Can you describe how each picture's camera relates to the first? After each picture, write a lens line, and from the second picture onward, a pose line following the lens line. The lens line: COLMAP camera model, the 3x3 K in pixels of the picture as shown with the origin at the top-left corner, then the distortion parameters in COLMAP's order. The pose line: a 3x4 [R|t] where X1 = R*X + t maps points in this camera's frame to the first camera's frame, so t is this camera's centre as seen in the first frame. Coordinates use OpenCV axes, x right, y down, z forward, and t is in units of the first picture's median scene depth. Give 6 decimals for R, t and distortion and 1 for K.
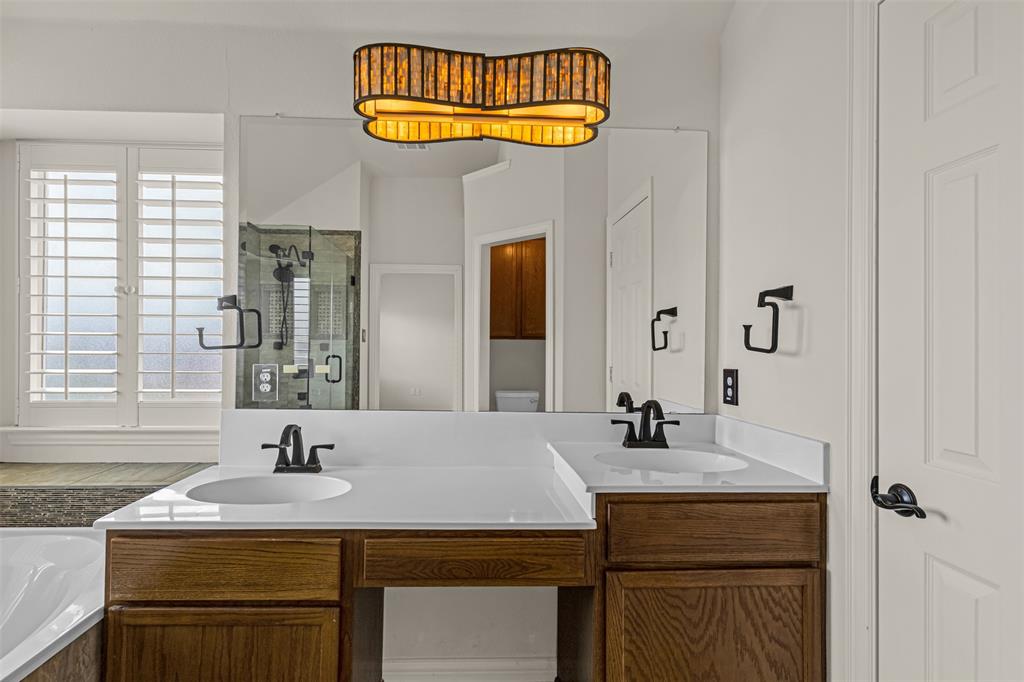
lens RADIAL K [[475.6, 0, 486.8], [0, 475.6, 342.3], [0, 0, 1]] dist [0.000392, 0.000139]
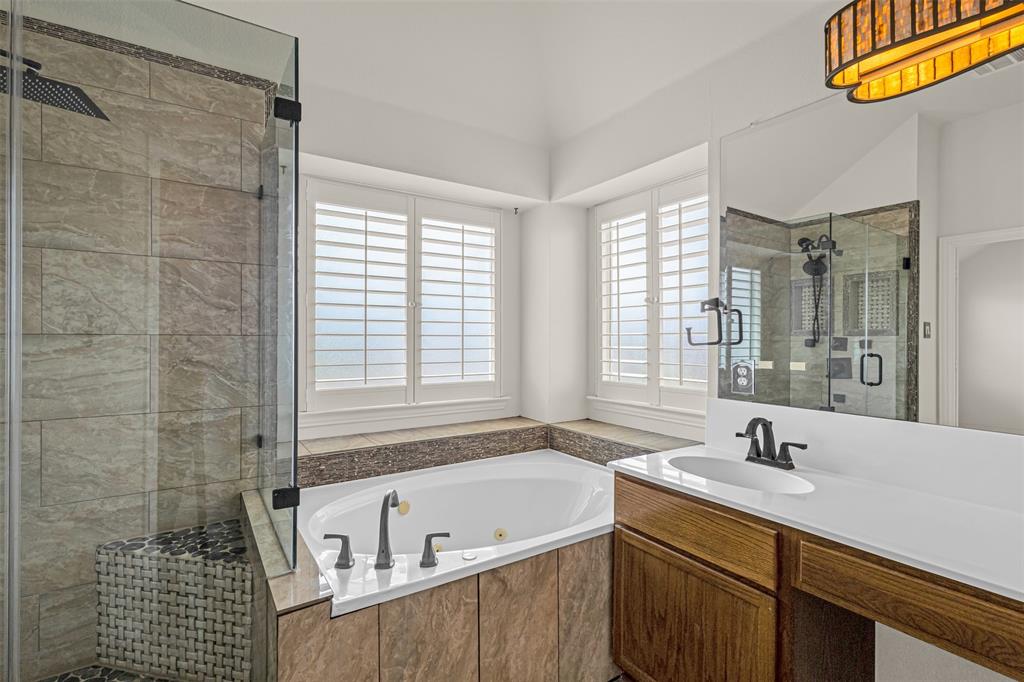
lens RADIAL K [[468.7, 0, 512.0], [0, 468.7, 341.0], [0, 0, 1]] dist [-0.001495, 0.000505]
pose [[0.524823, -0.004717, -0.851198, 0.168177], [0.006919, 0.999975, -0.001276, 0.001876], [0.851183, -0.005220, 0.524843, -0.003589]]
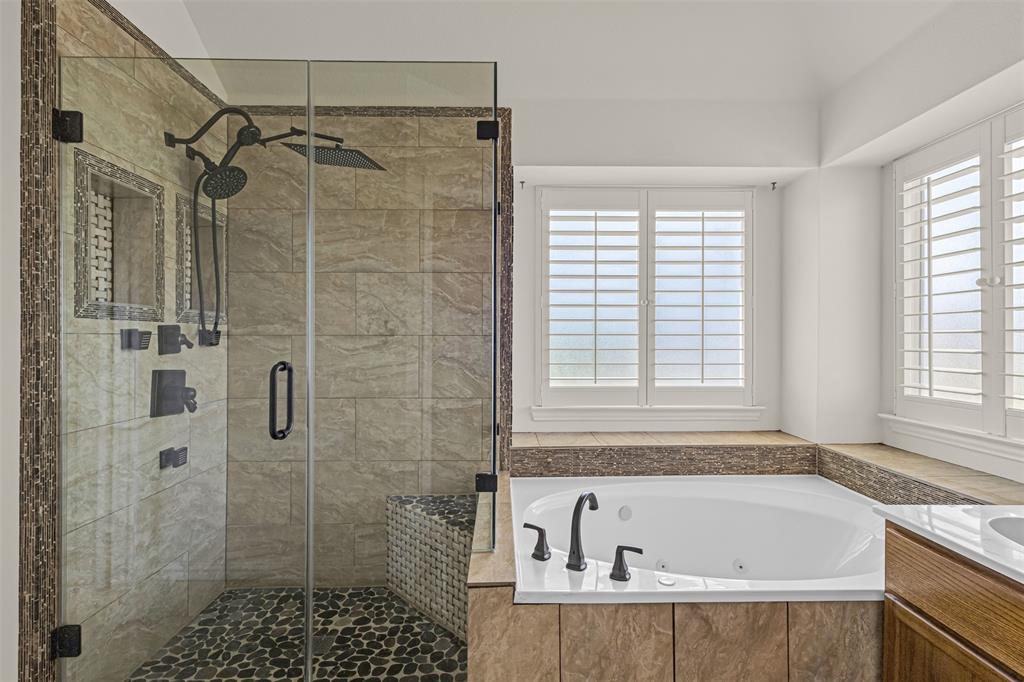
lens RADIAL K [[472.4, 0, 508.0], [0, 472.4, 341.0], [0, 0, 1]] dist [0.003587, 0.000797]
pose [[-0.005792, -0.002814, -0.999979, 0.174503], [0.003468, 0.999990, -0.002834, 0.001493], [0.999977, -0.003484, -0.005782, 0.118792]]
